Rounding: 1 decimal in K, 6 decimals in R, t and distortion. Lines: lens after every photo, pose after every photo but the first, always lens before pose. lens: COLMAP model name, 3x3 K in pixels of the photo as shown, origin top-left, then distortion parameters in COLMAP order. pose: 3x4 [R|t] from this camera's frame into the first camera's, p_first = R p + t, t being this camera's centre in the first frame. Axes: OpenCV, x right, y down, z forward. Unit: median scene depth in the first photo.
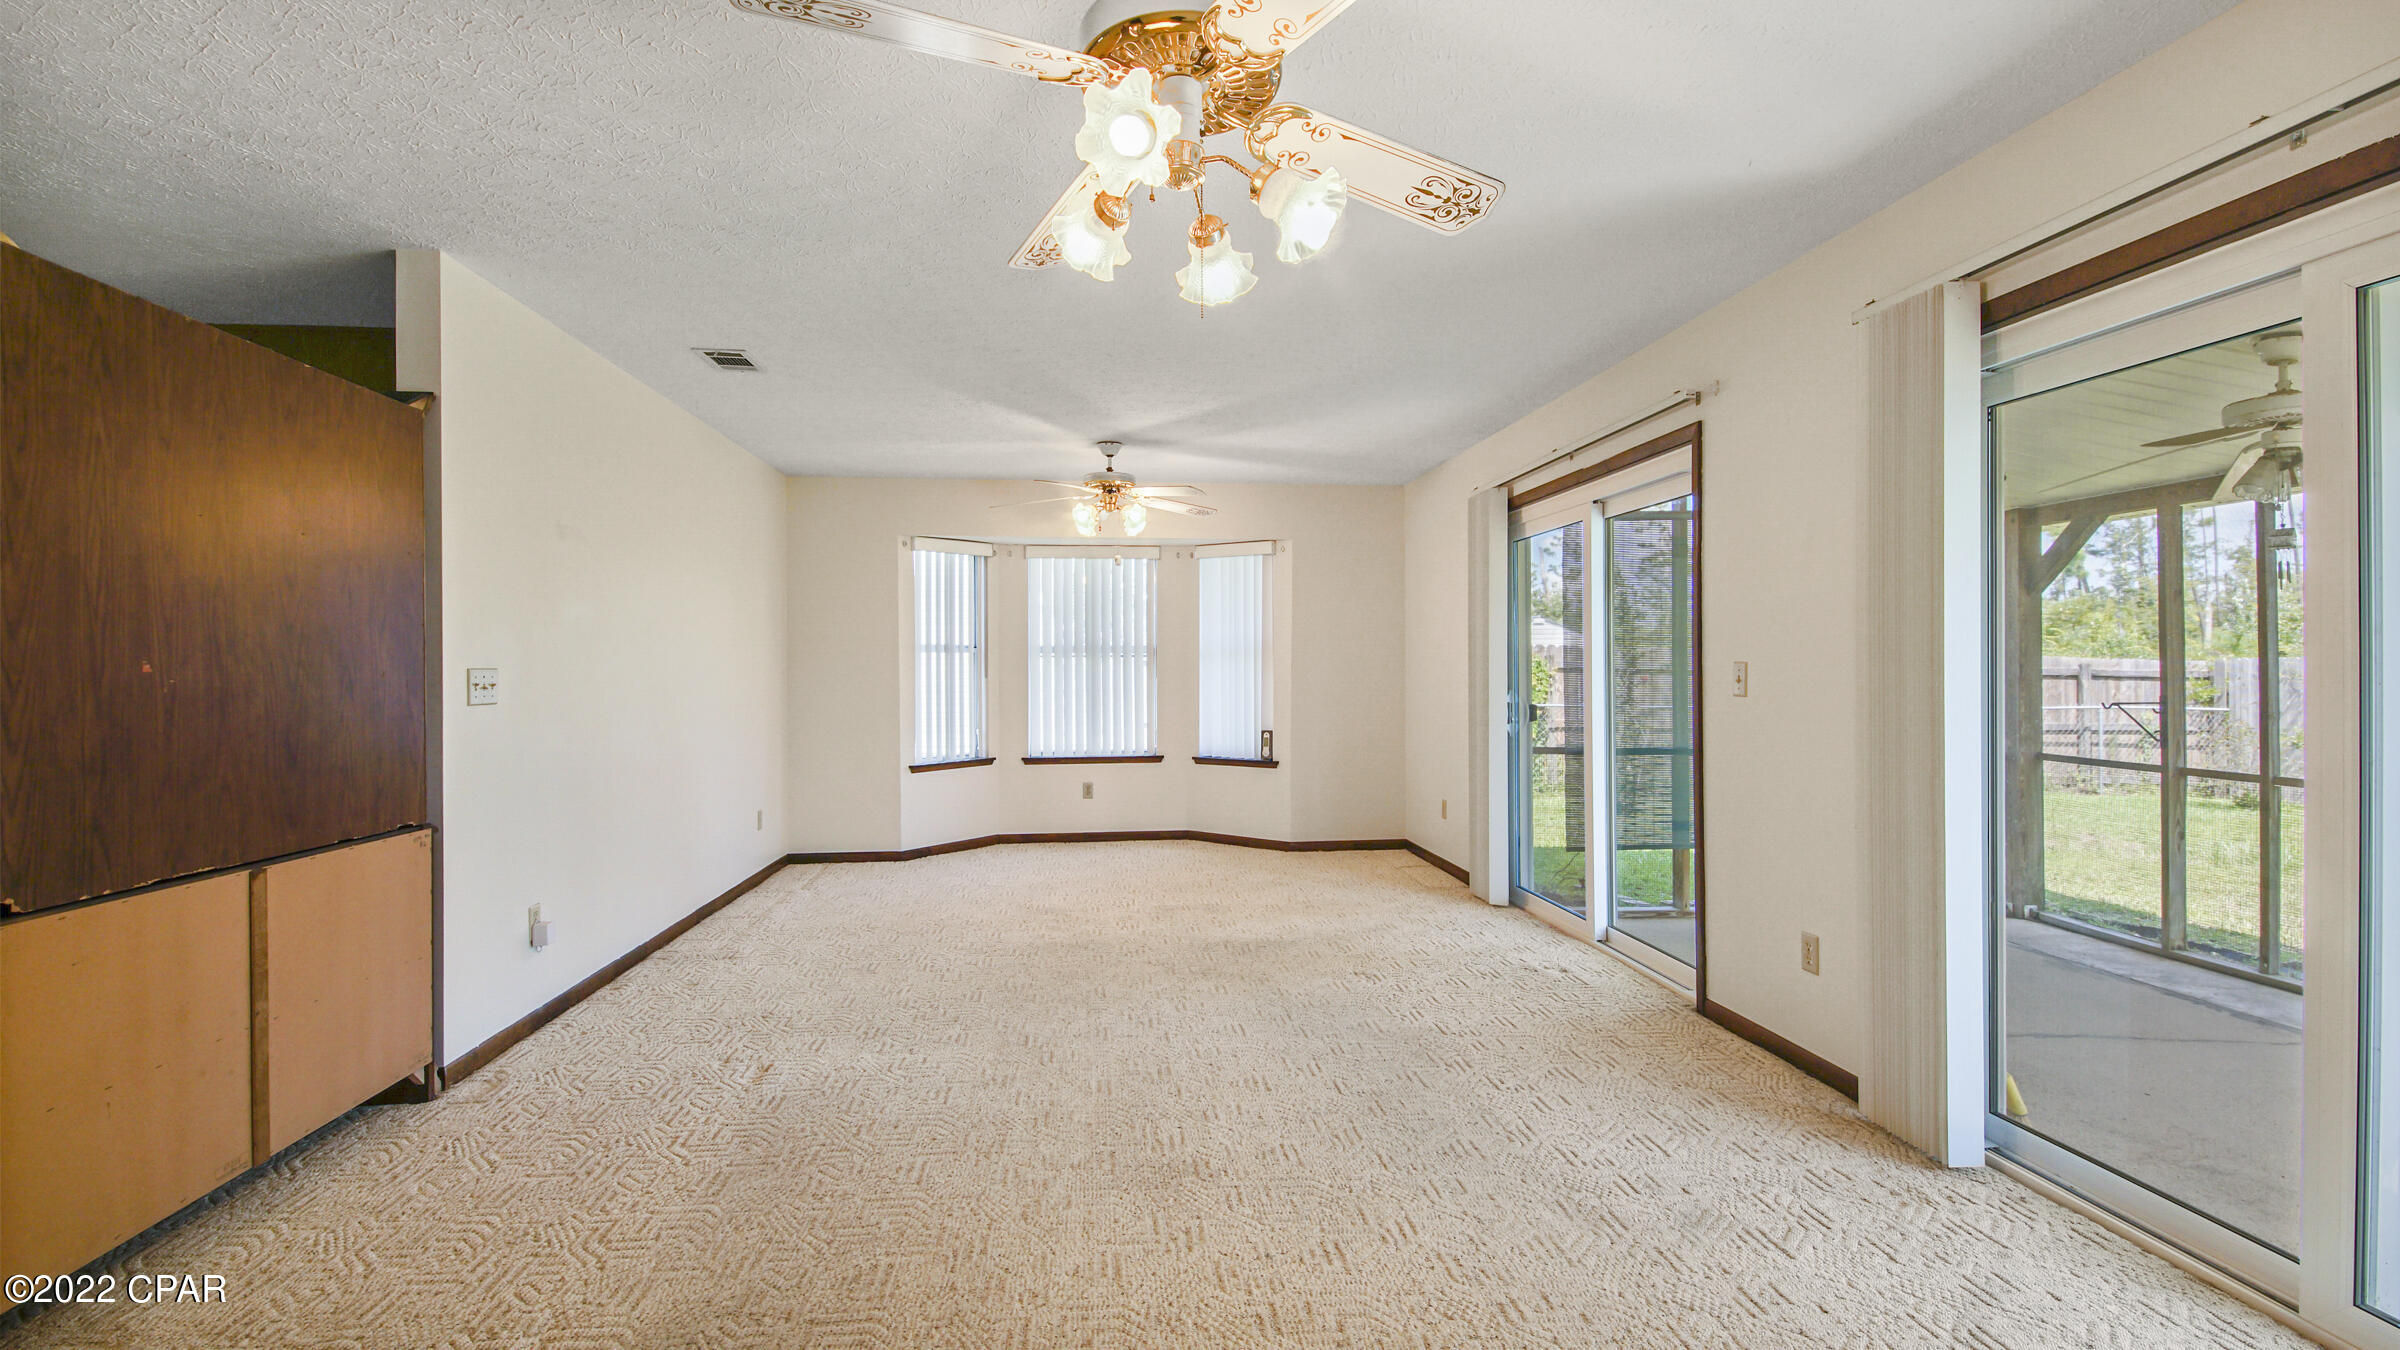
lens RADIAL K [[1061.5, 0, 1197.7], [0, 1061.5, 679.6], [0, 0, 1]] dist [0.041255, -0.021991]
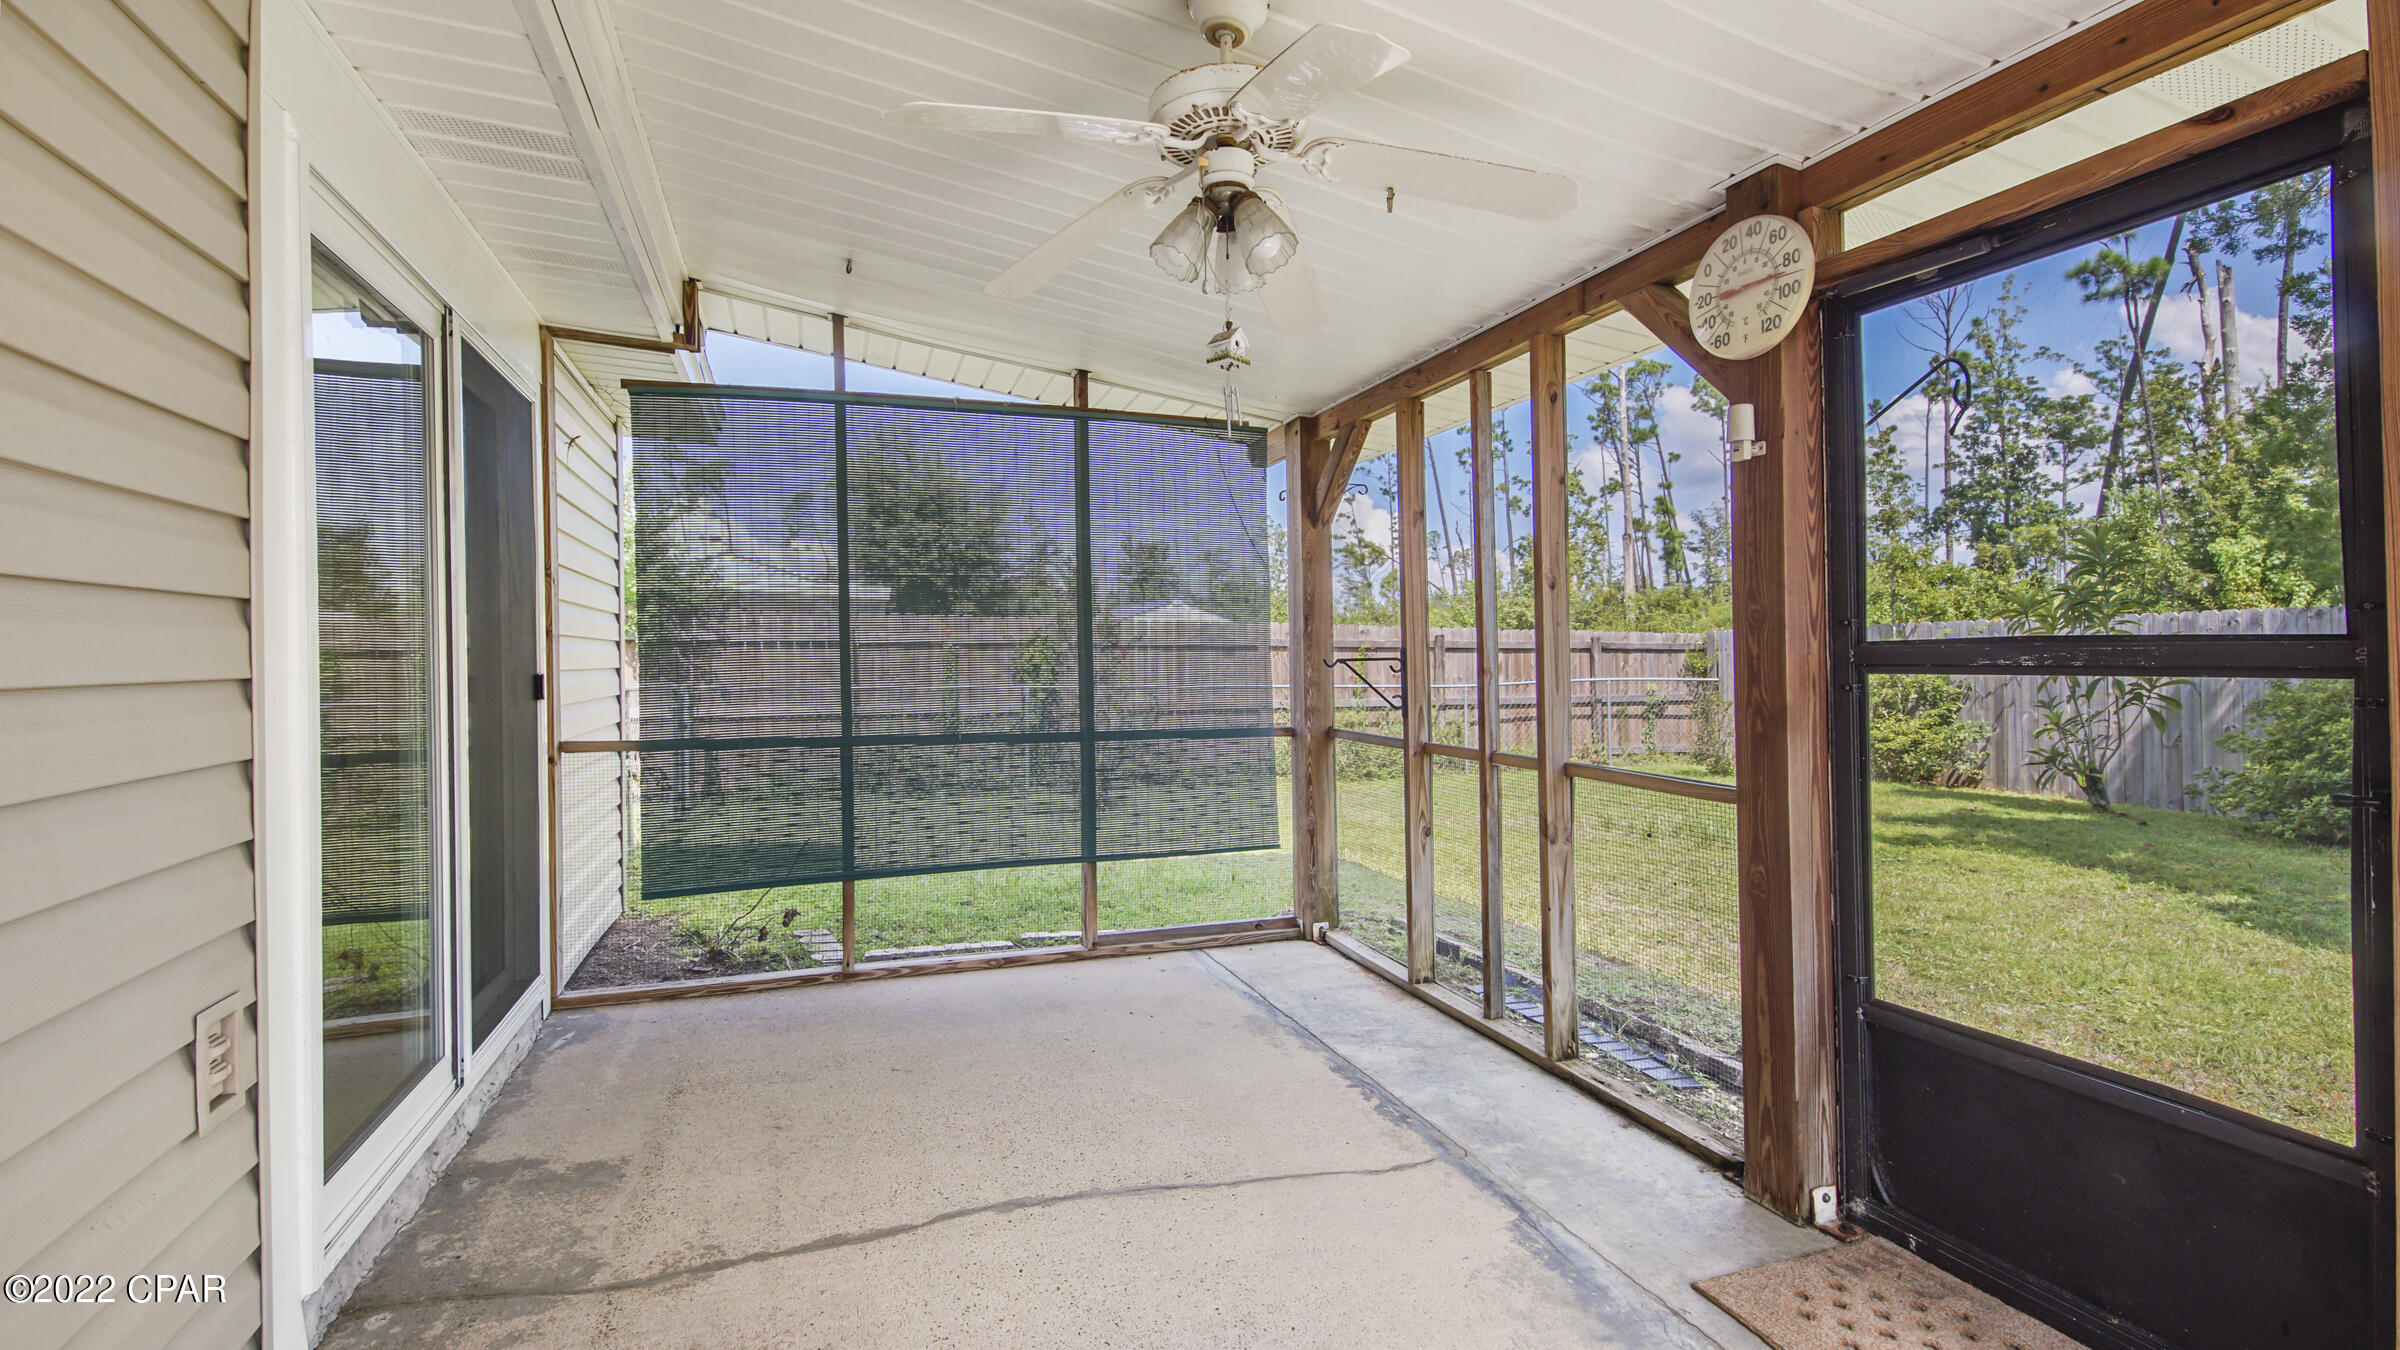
lens RADIAL K [[1061.5, 0, 1197.7], [0, 1061.5, 679.6], [0, 0, 1]] dist [0.041255, -0.021991]
pose [[0.970813, -0.016381, 0.239278, 0.307712], [0.014526, 0.999849, 0.009515, 0.014588], [-0.239398, -0.005761, 0.970904, 0.167053]]
